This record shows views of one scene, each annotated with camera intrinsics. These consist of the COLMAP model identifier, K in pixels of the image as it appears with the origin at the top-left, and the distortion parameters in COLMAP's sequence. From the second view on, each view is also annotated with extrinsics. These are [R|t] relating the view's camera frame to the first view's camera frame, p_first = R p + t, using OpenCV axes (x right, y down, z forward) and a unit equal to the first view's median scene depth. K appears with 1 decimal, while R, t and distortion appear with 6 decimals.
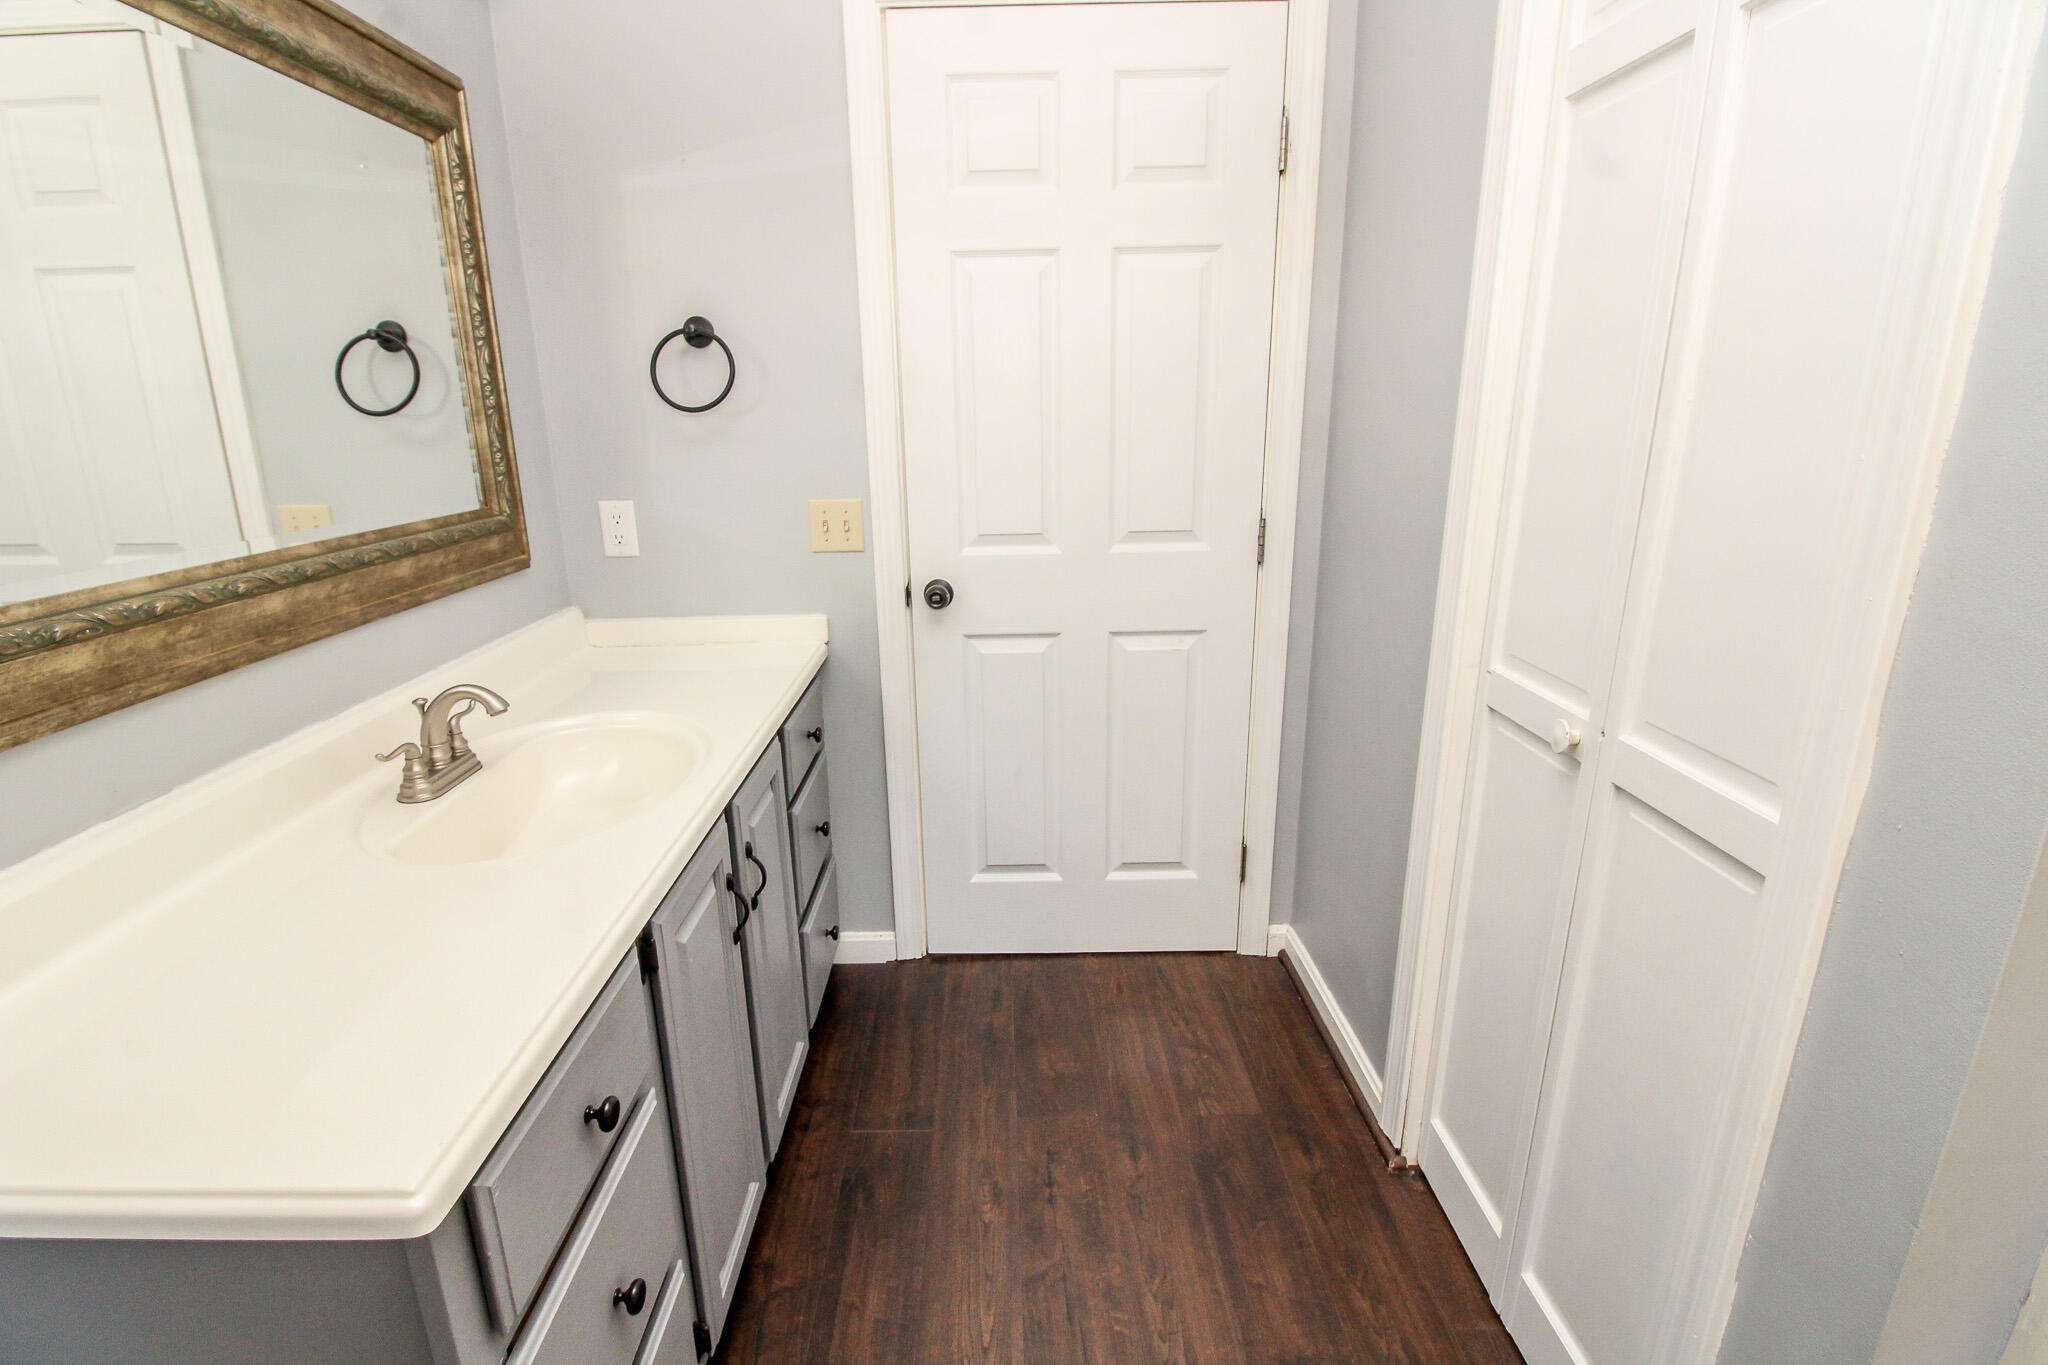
lens RADIAL K [[947.0, 0, 996.8], [0, 947.0, 678.0], [0, 0, 1]] dist [0.000665, -0.014307]
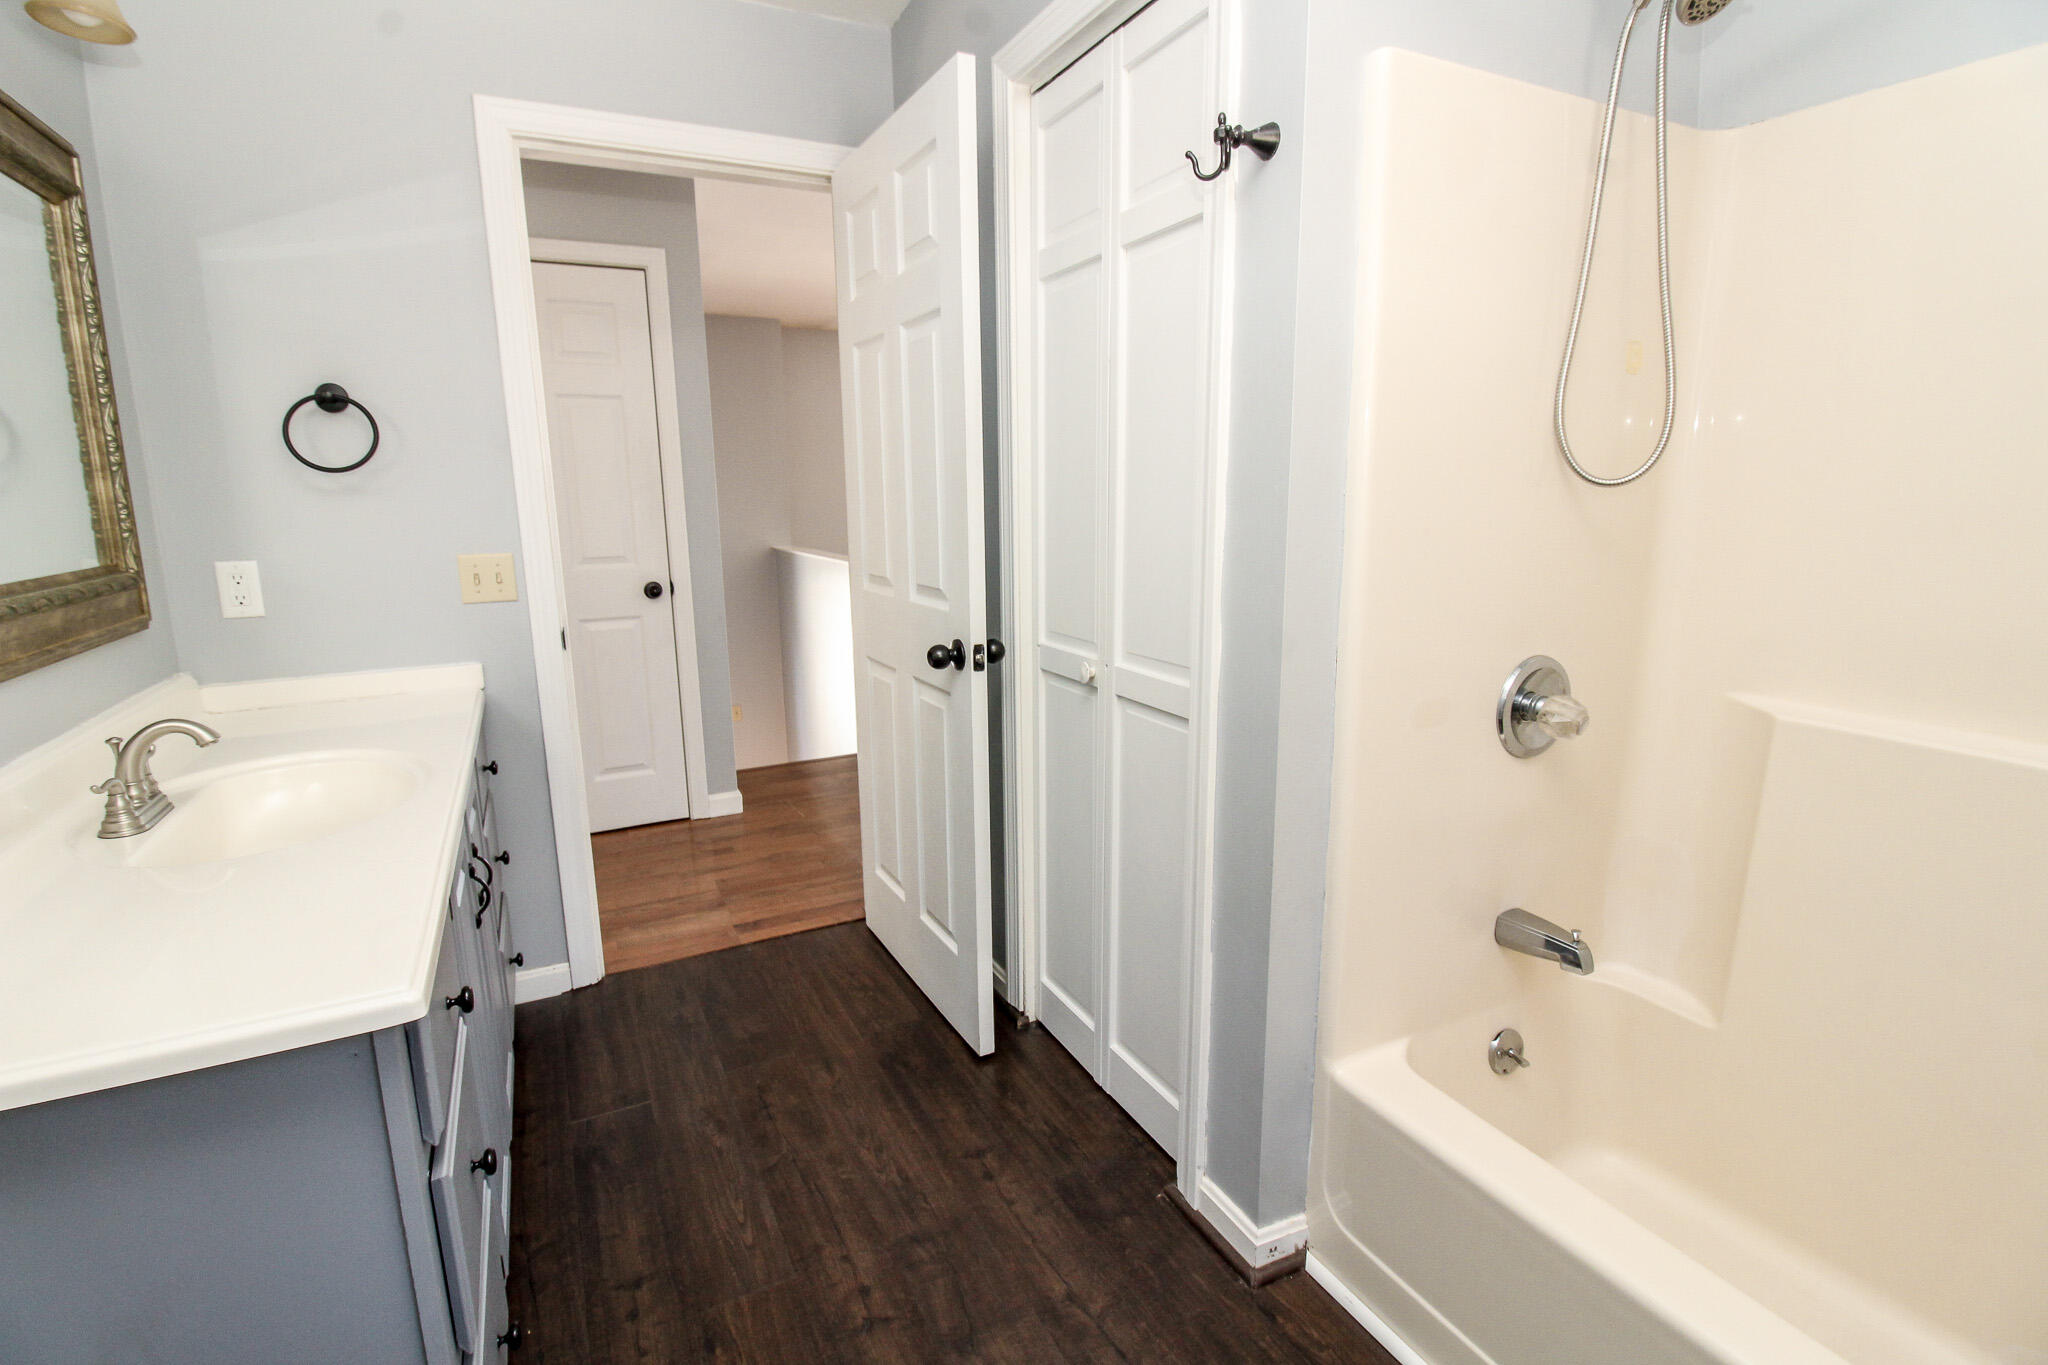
lens RADIAL K [[947.0, 0, 996.8], [0, 947.0, 678.0], [0, 0, 1]] dist [0.000665, -0.014307]
pose [[0.898592, -0.080940, 0.431255, -0.161448], [0.118682, 0.991039, -0.061291, 0.114280], [-0.422430, 0.106258, 0.900146, -0.266361]]
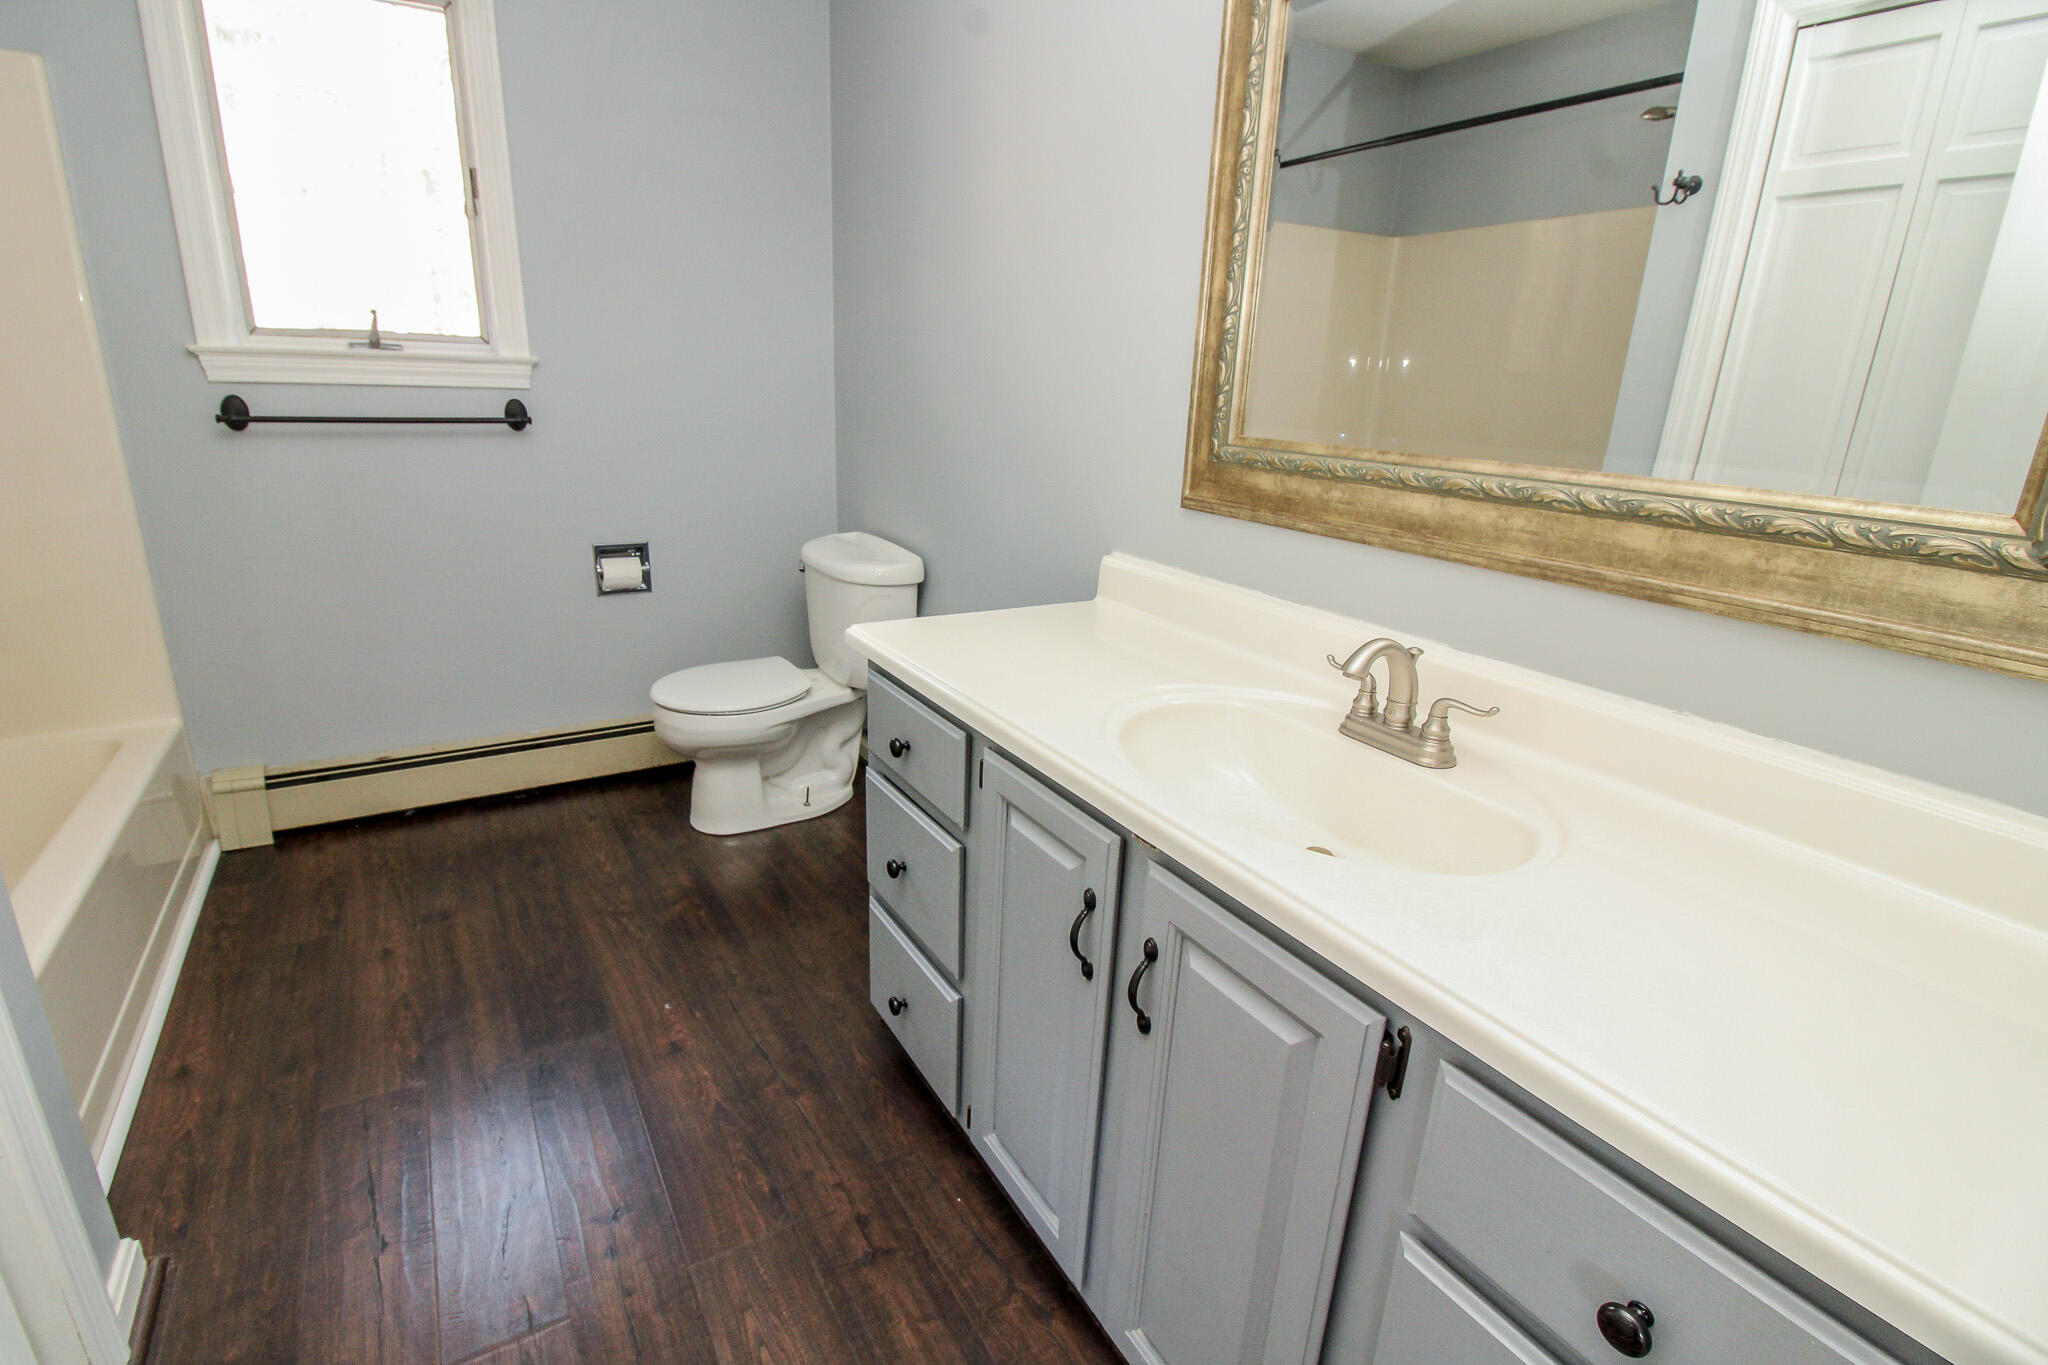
lens RADIAL K [[947.0, 0, 996.8], [0, 947.0, 678.0], [0, 0, 1]] dist [0.000665, -0.014307]
pose [[-0.859949, 0.142462, -0.490094, 0.129888], [-0.159301, 0.837361, 0.522924, -0.300032], [0.484883, 0.527761, -0.697393, 1.234007]]
